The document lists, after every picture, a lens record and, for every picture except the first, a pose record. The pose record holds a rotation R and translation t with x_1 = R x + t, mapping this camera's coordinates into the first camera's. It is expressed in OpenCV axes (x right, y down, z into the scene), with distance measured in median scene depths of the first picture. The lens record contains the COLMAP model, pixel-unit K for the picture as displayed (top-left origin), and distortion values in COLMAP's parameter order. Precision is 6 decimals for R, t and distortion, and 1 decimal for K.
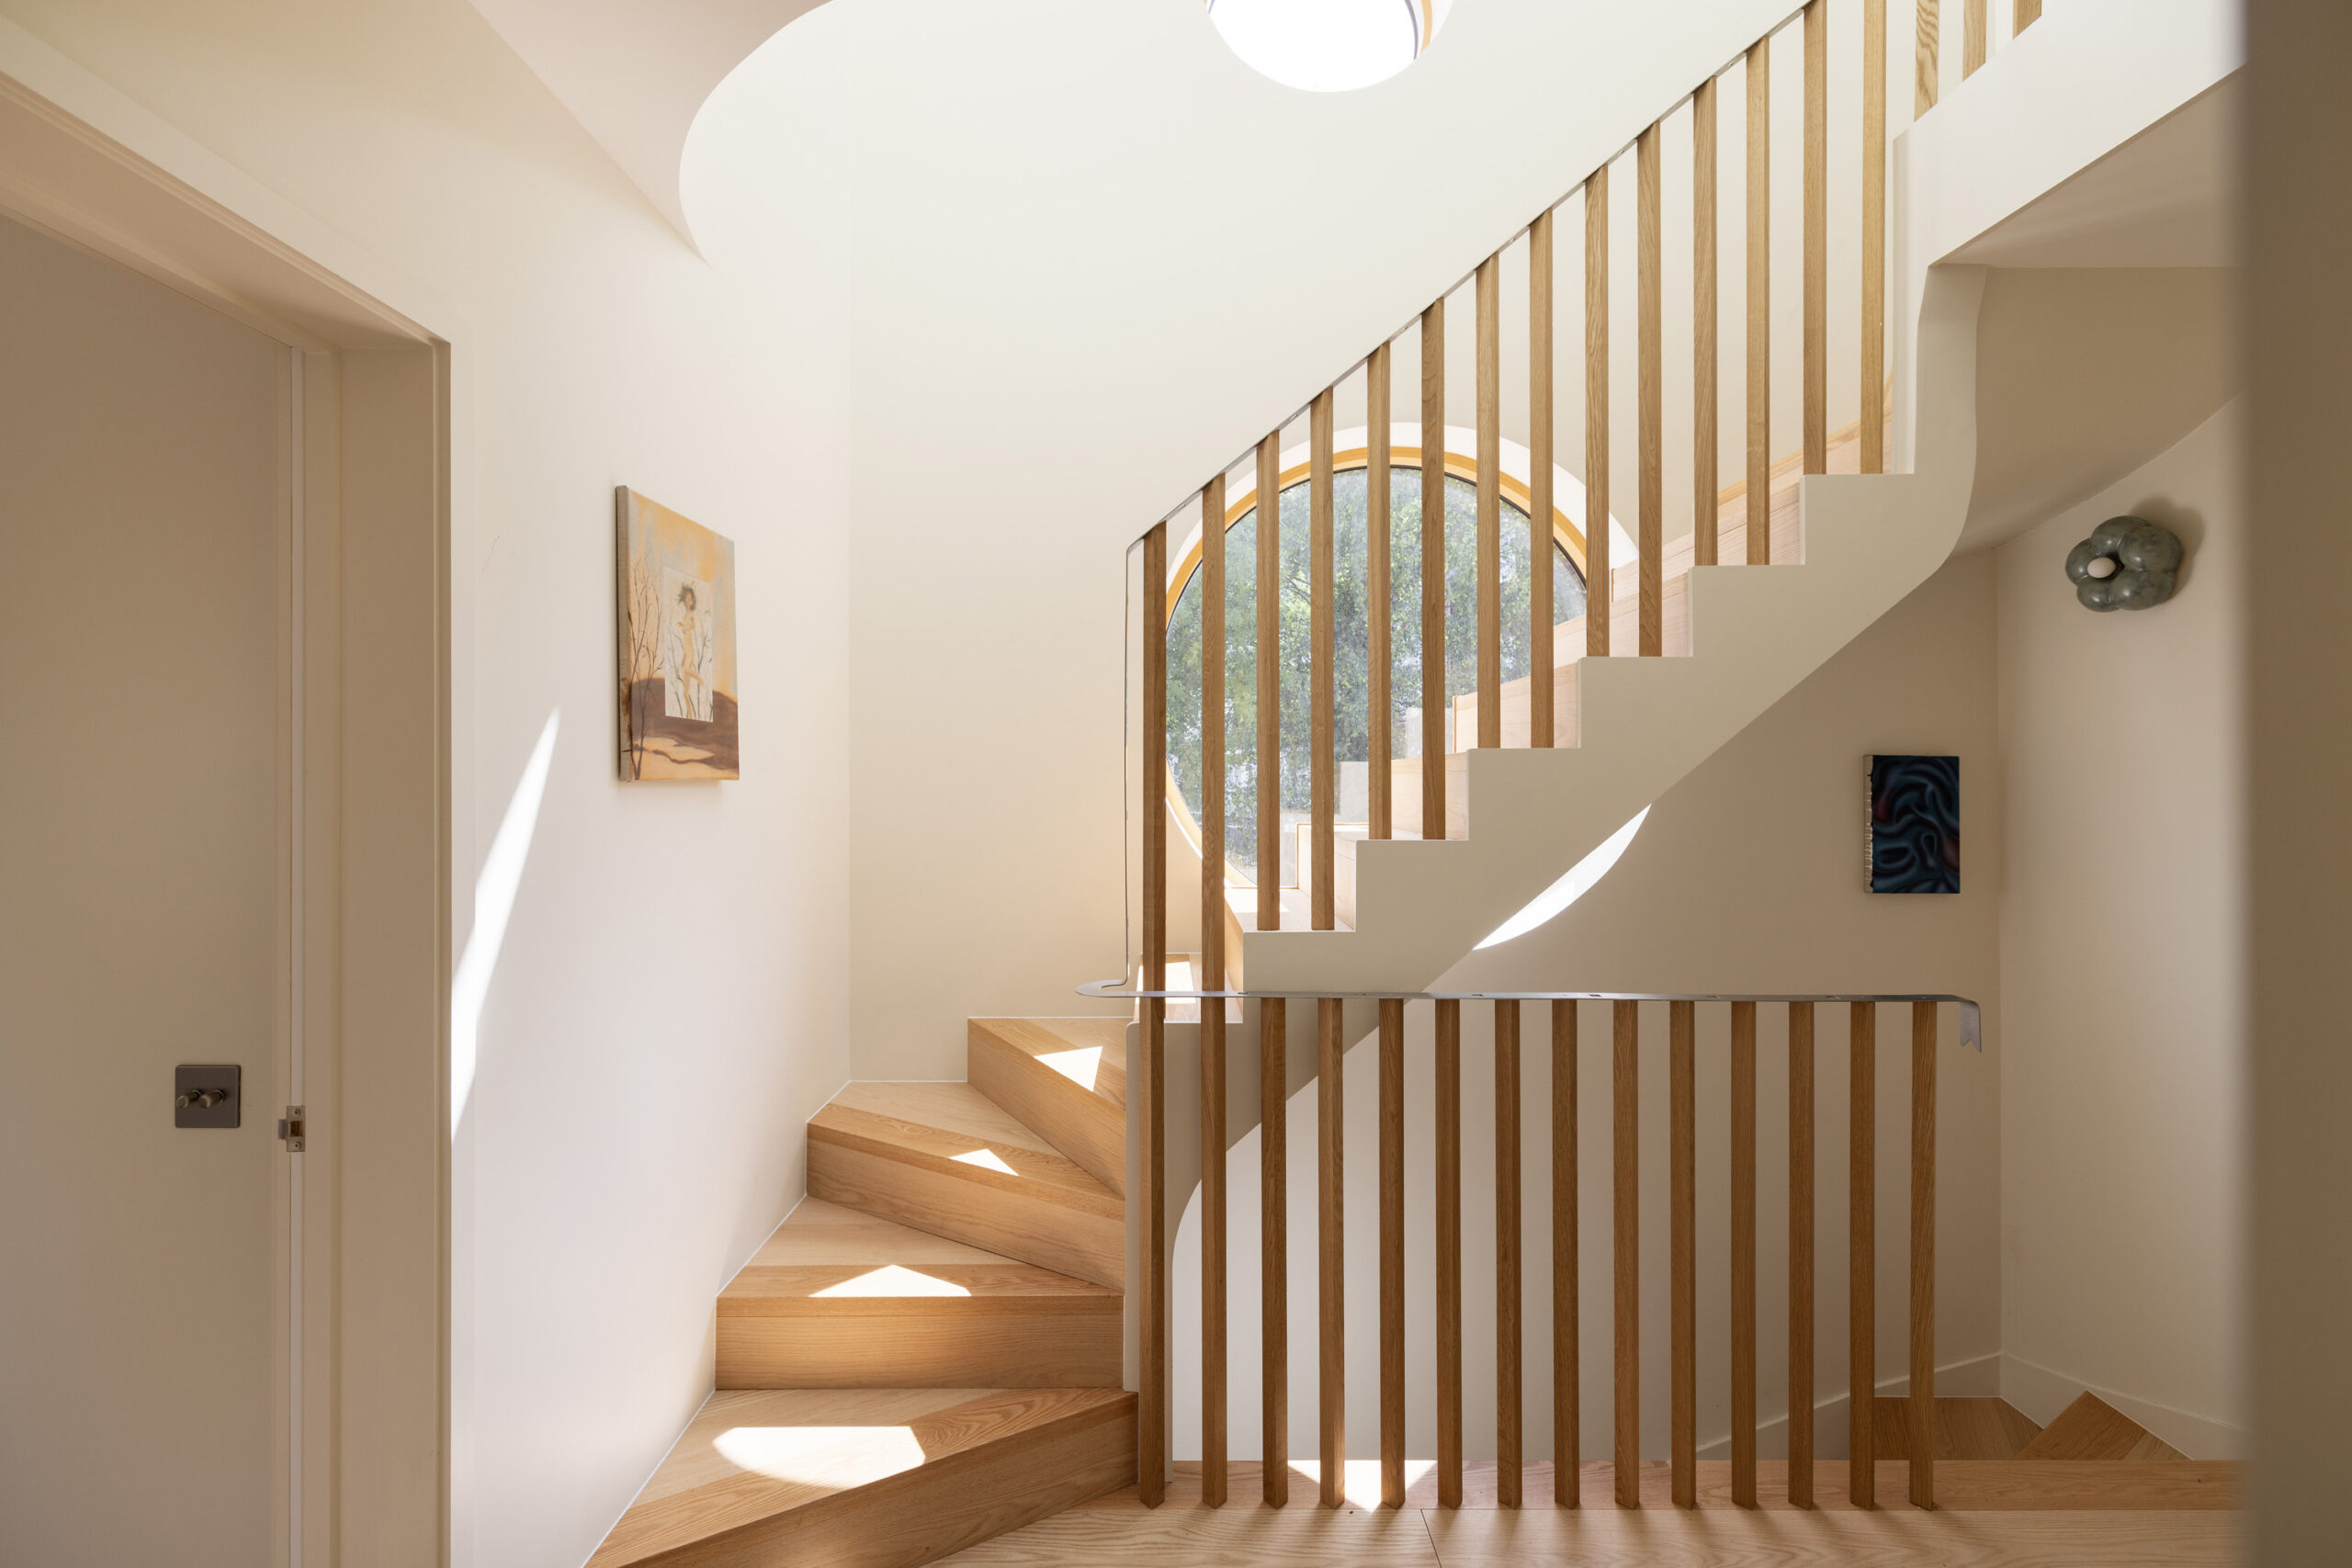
lens RADIAL K [[1002.6, 0, 1166.0], [0, 1002.6, 792.6], [0, 0, 1]] dist [-0.000830, 0.000785]
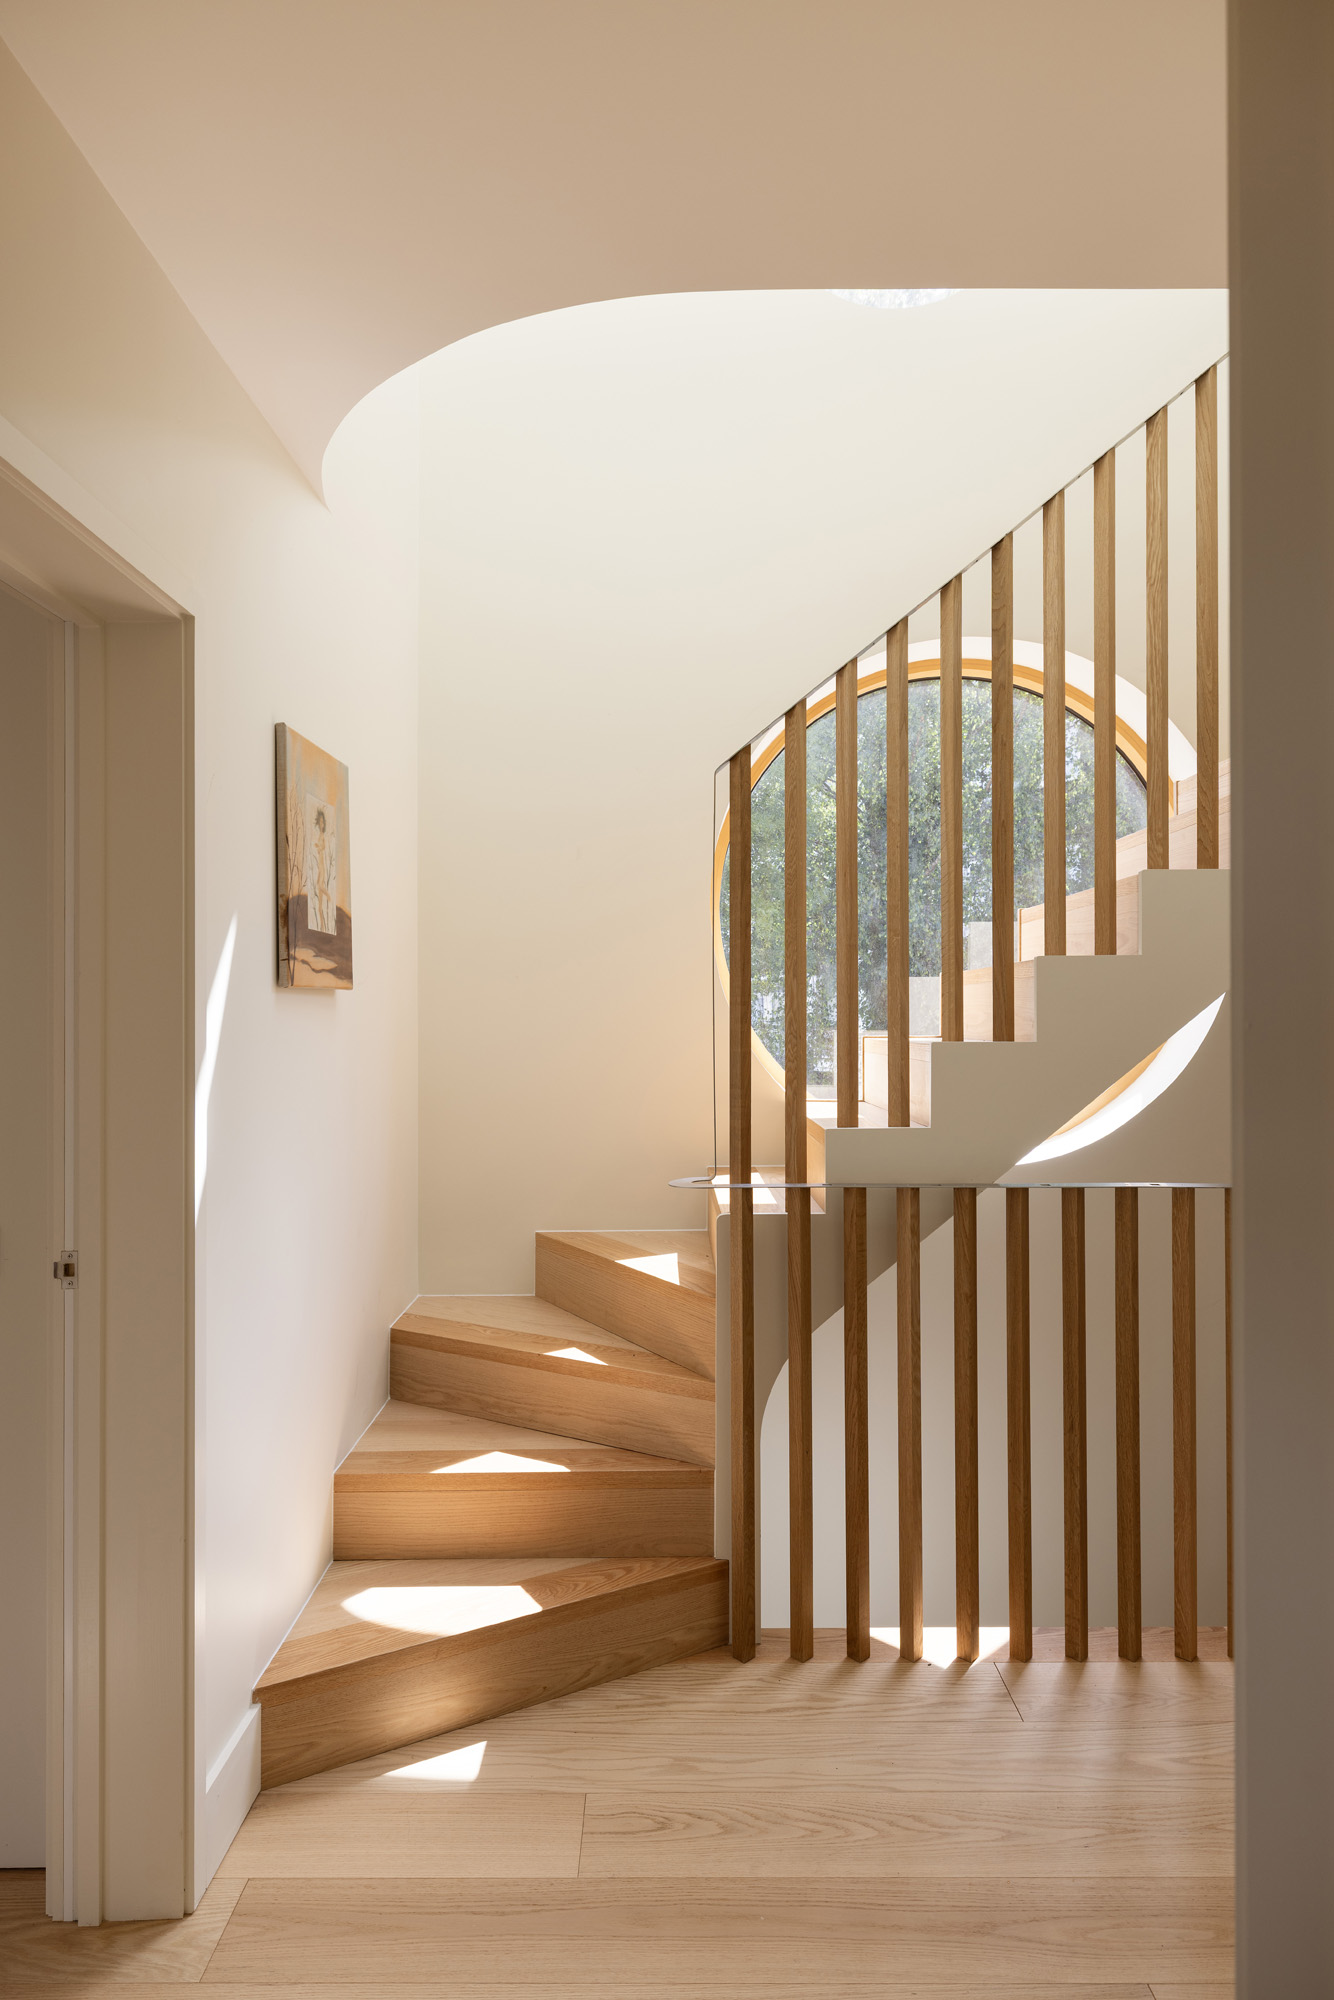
lens RADIAL K [[1174.7, 0, 666.4], [0, 1174.7, 1042.6], [0, 0, 1]] dist [0.008088, -0.004203]
pose [[0.999972, -0.005720, -0.004810, -0.088271], [0.005781, 0.999901, 0.012862, 0.030237], [0.004736, -0.012890, 0.999906, -0.259812]]
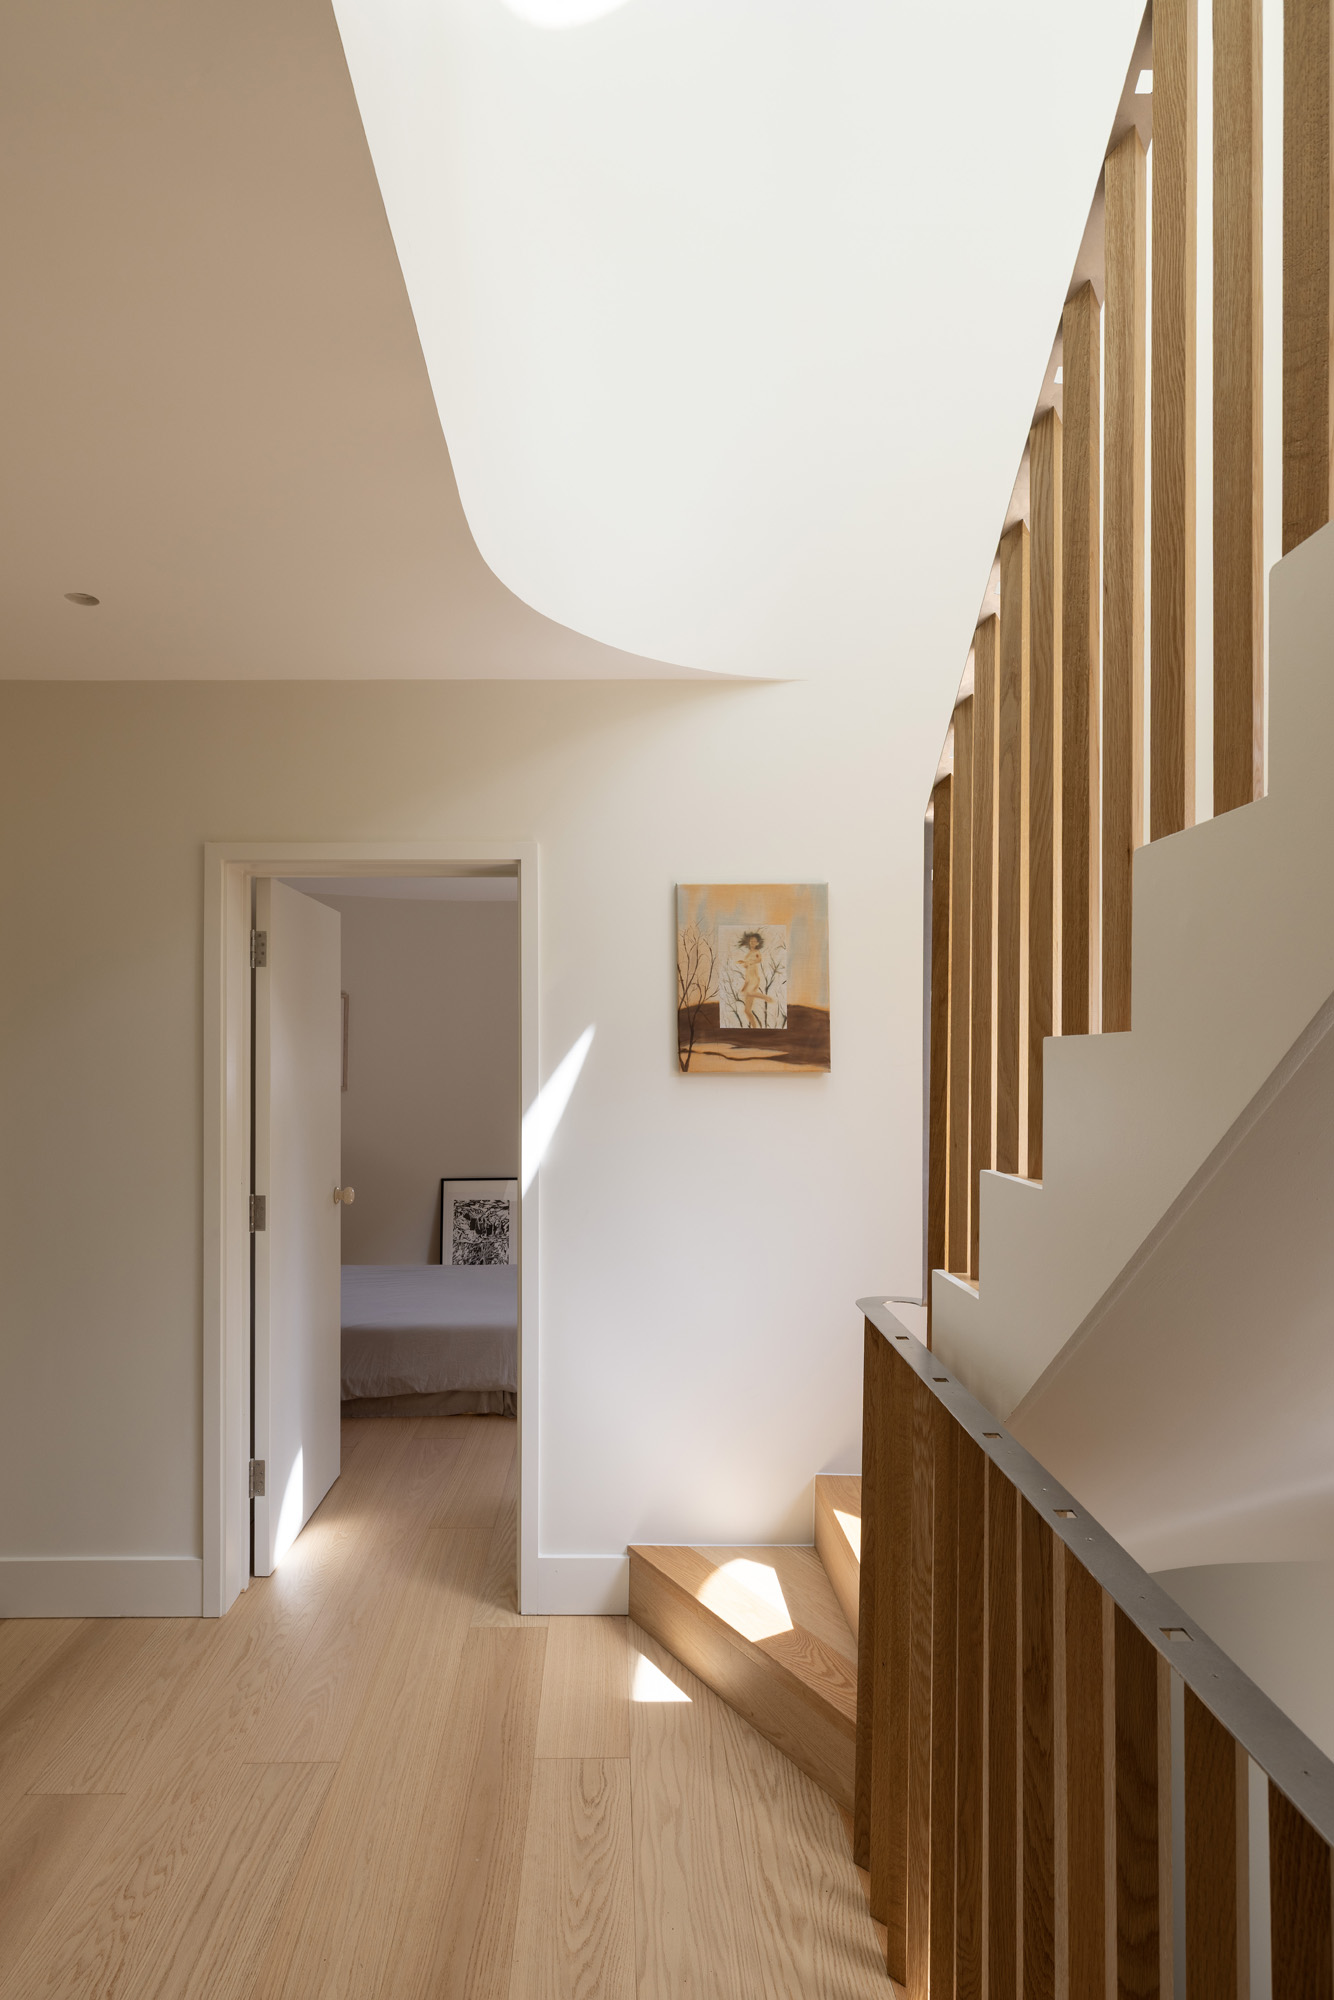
lens RADIAL K [[1154.6, 0, 674.8], [0, 1154.6, 1083.8], [0, 0, 1]] dist [0.000463, -0.000684]
pose [[0.004546, 0.023640, -0.999710, 1.046613], [-0.018234, 0.999556, 0.023553, -0.029760], [0.999823, 0.018122, 0.004975, 0.821147]]
